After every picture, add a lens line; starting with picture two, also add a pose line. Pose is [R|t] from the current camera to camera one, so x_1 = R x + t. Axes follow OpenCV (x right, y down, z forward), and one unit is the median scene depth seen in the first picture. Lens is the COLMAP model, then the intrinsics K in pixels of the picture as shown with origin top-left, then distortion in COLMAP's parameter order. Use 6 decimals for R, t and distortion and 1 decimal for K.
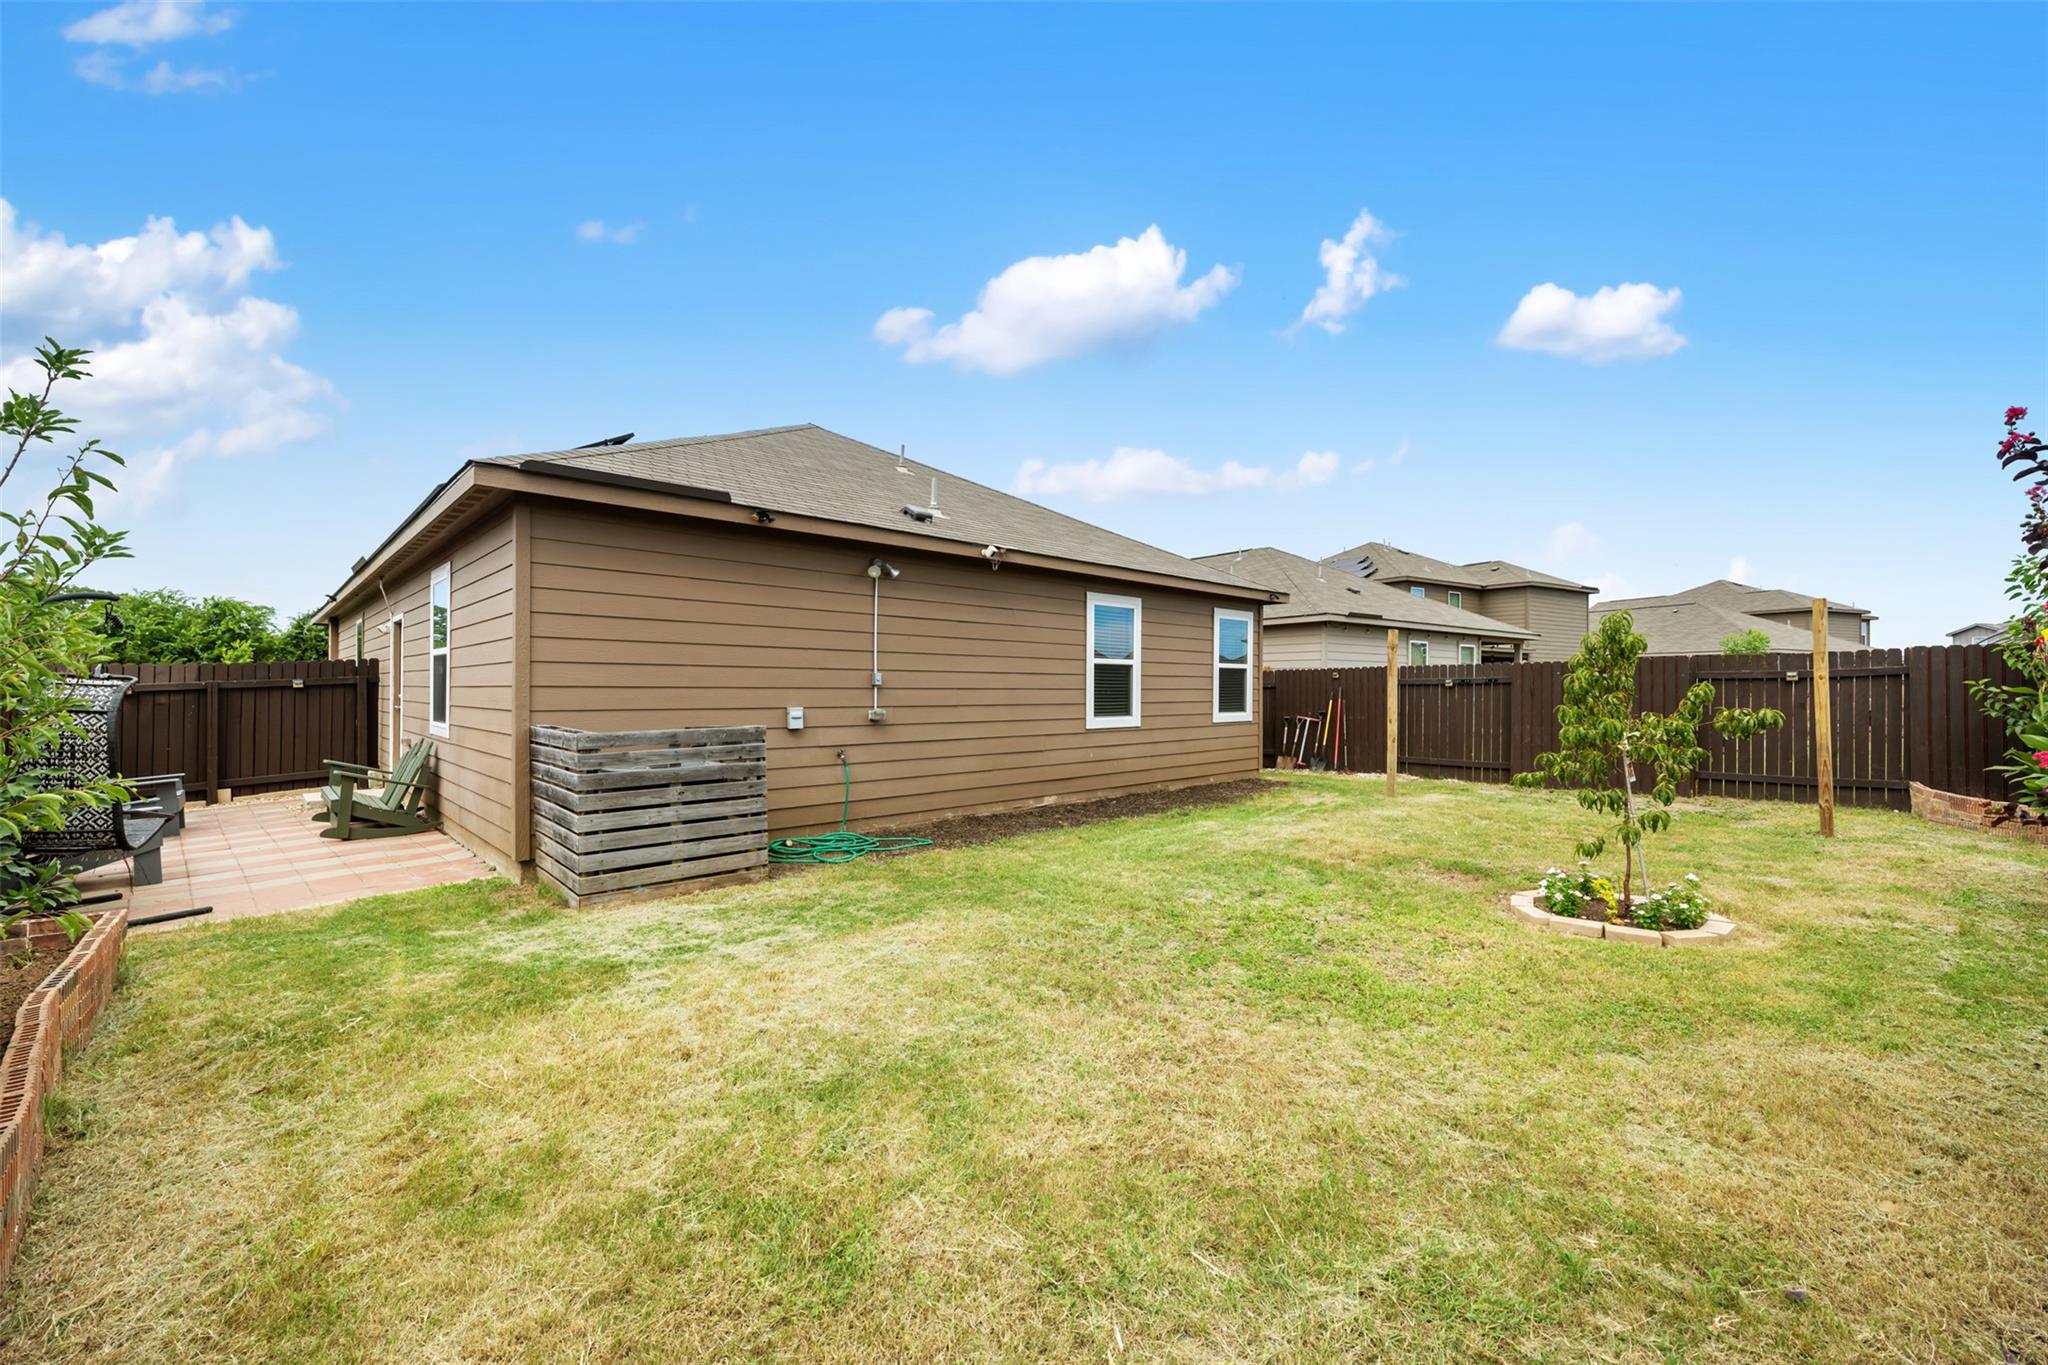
lens RADIAL K [[812.0, 0, 1018.5], [0, 812.0, 685.3], [0, 0, 1]] dist [-0.002750, -0.000206]
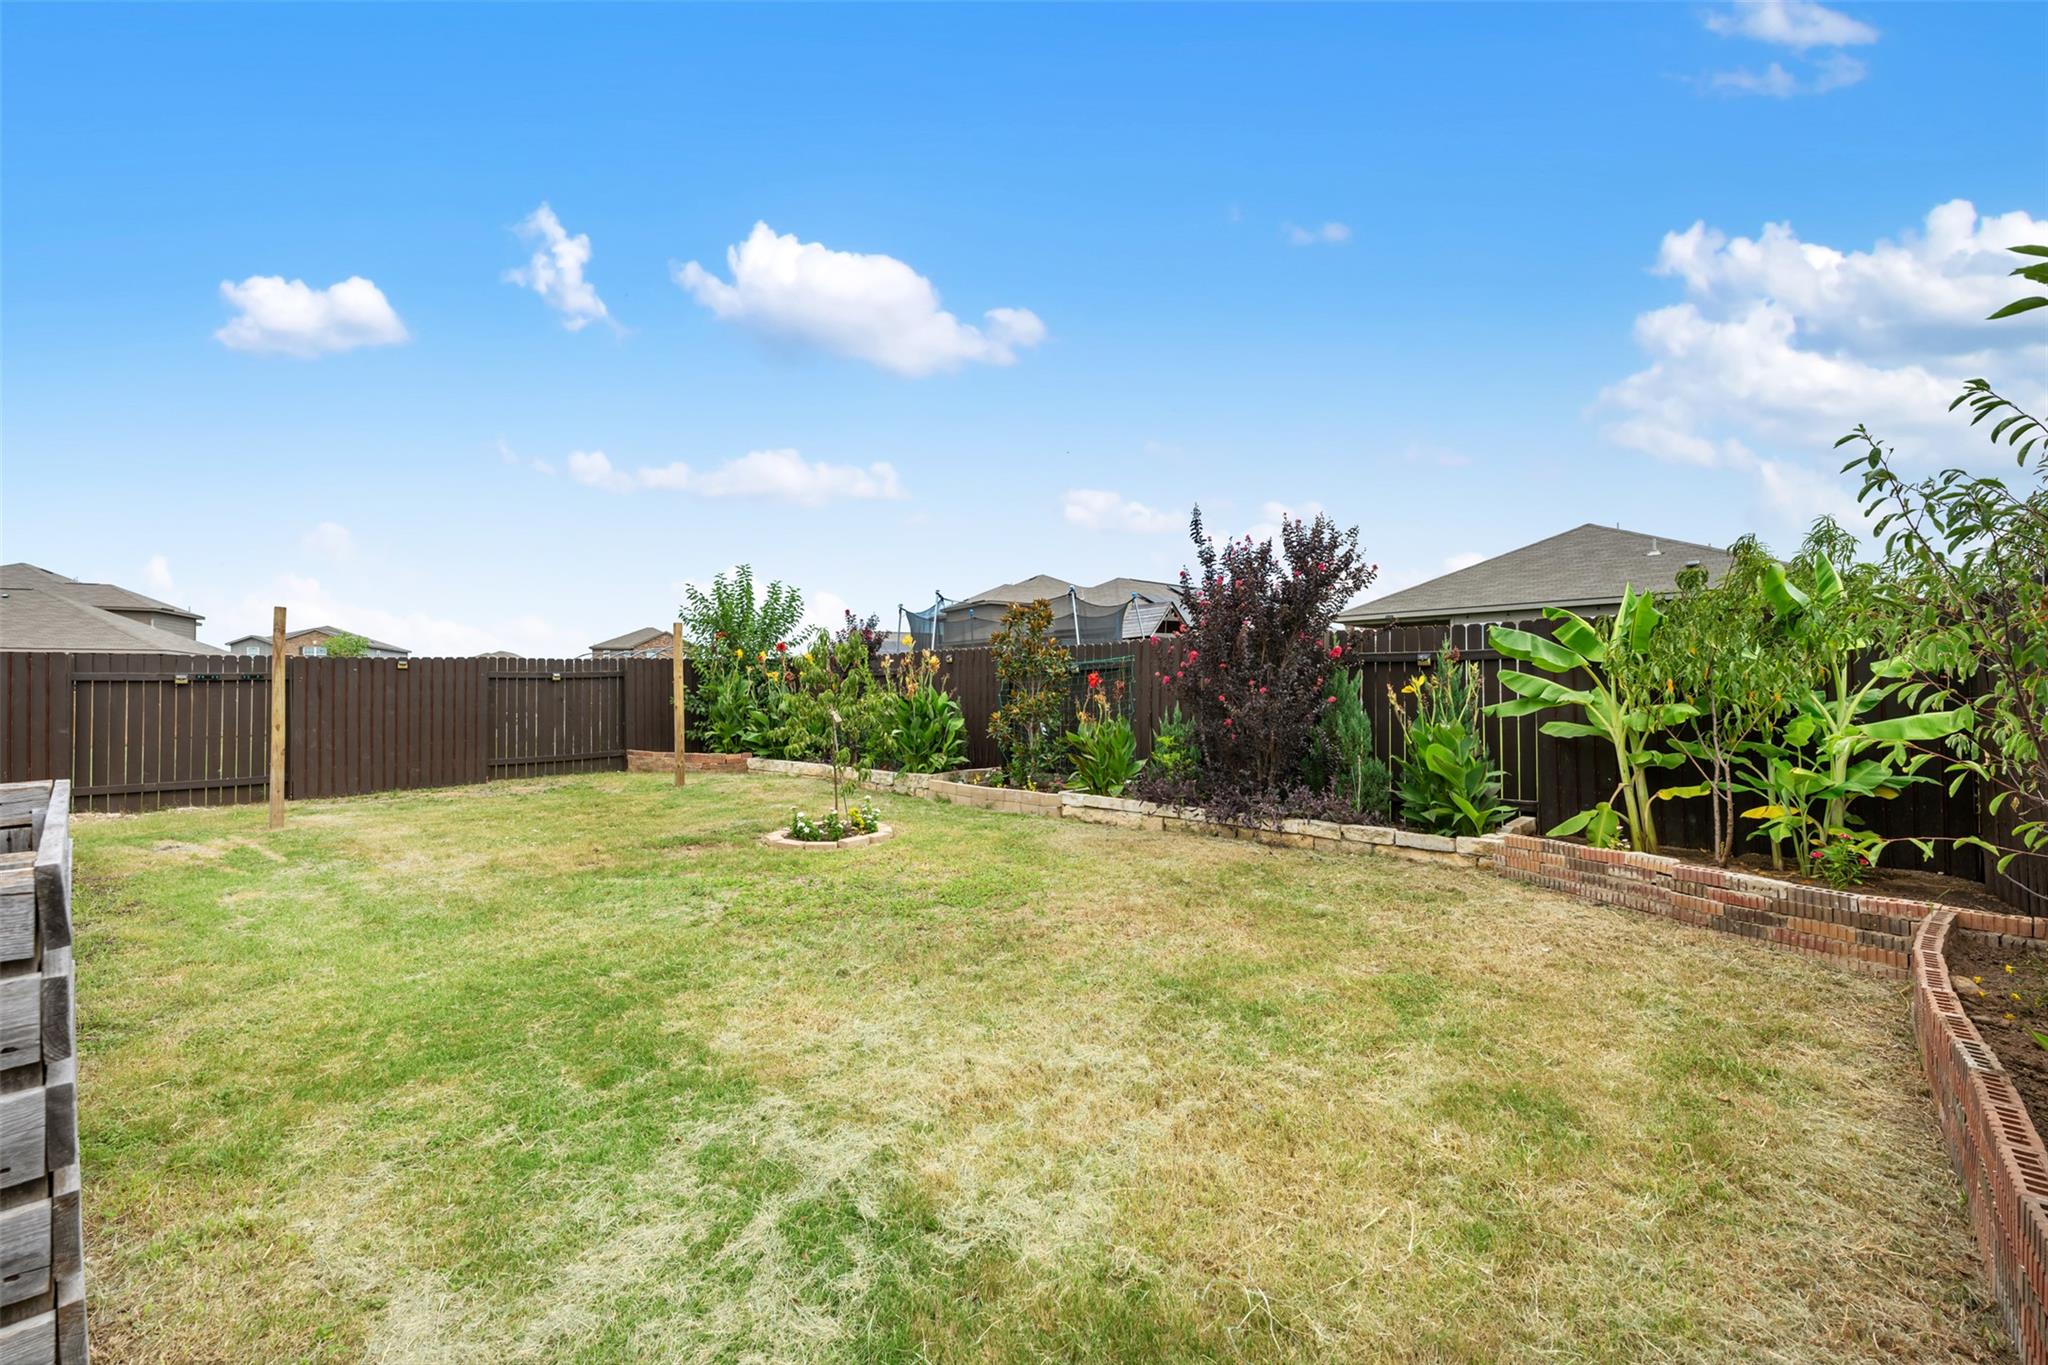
lens RADIAL K [[812.0, 0, 1018.5], [0, 812.0, 685.3], [0, 0, 1]] dist [-0.002750, -0.000206]
pose [[-0.125392, 0.007010, 0.992083, -0.334040], [0.000846, 0.999975, -0.006959, 0.009583], [-0.992107, -0.000033, -0.125395, 0.360954]]
